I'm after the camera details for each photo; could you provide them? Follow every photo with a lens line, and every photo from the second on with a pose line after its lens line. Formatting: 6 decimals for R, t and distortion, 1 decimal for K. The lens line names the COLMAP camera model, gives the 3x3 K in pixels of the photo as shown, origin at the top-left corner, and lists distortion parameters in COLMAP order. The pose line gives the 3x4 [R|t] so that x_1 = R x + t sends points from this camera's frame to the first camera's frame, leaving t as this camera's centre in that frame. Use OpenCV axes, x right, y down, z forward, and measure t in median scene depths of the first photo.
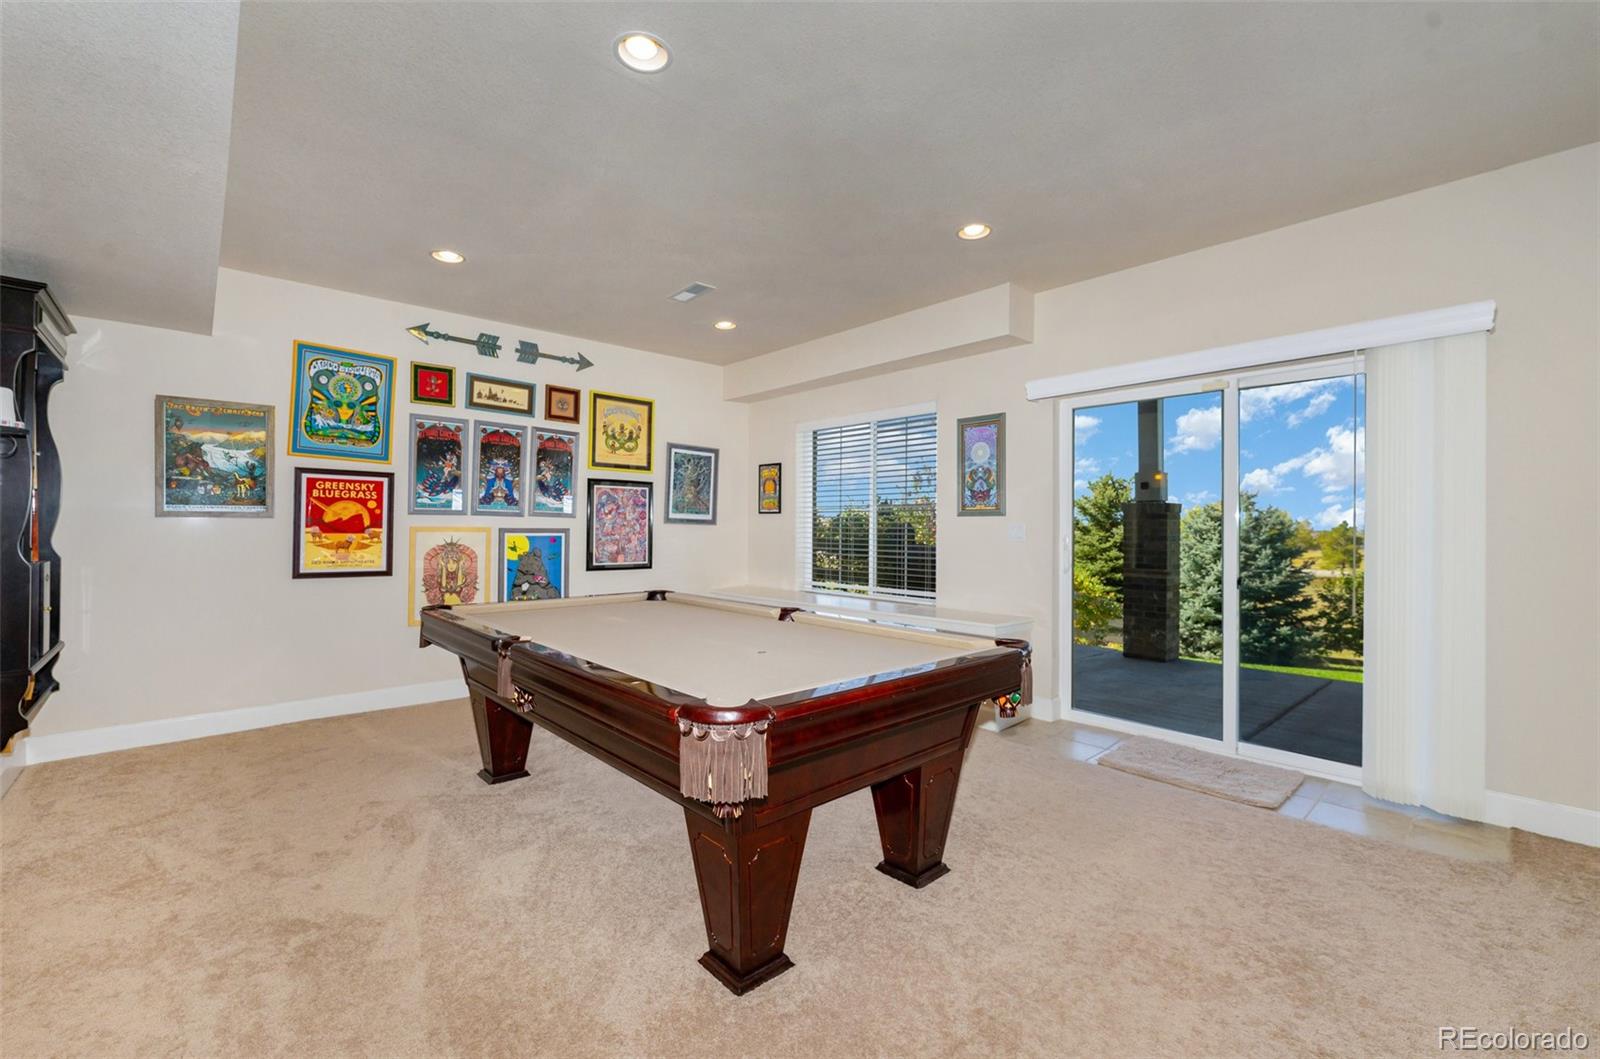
lens RADIAL K [[649.1, 0, 800.8], [0, 649.1, 527.6], [0, 0, 1]] dist [0.001107, -0.000645]
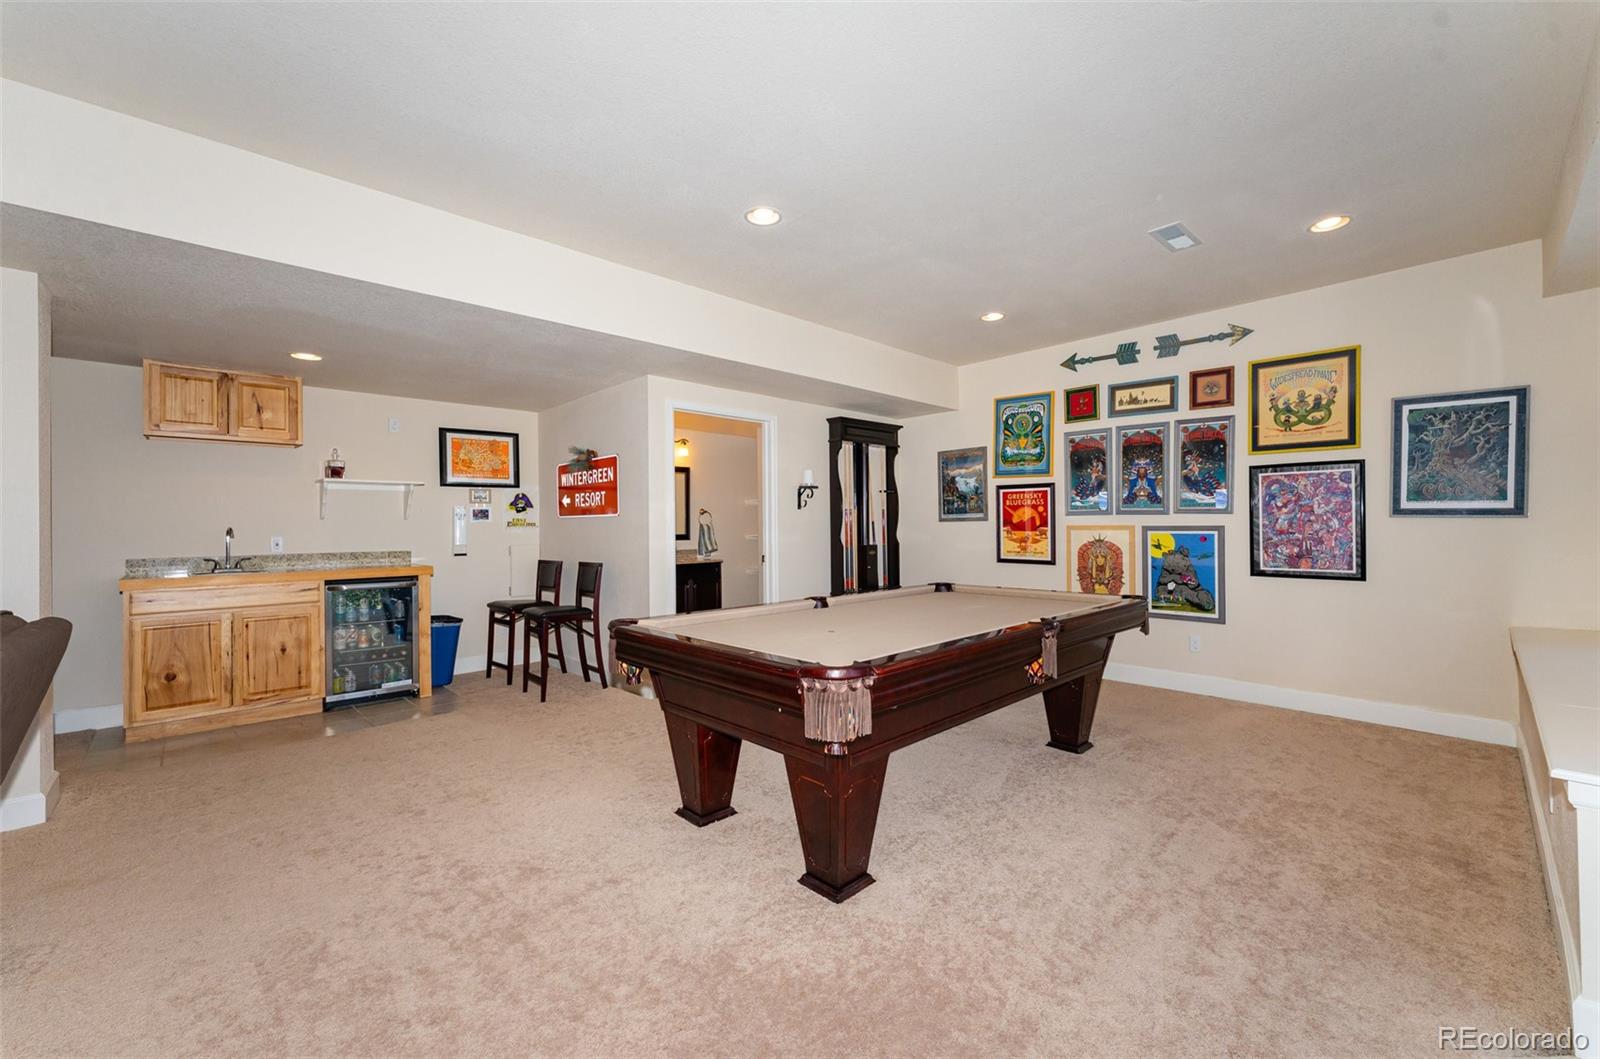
lens RADIAL K [[649.1, 0, 806.2], [0, 649.1, 531.8], [0, 0, 1]] dist [0.001107, -0.000645]
pose [[0.040287, 0.004492, -0.999178, 0.550785], [0.011188, 0.999925, 0.004947, -0.001364], [0.999125, -0.011378, 0.040234, 0.428187]]
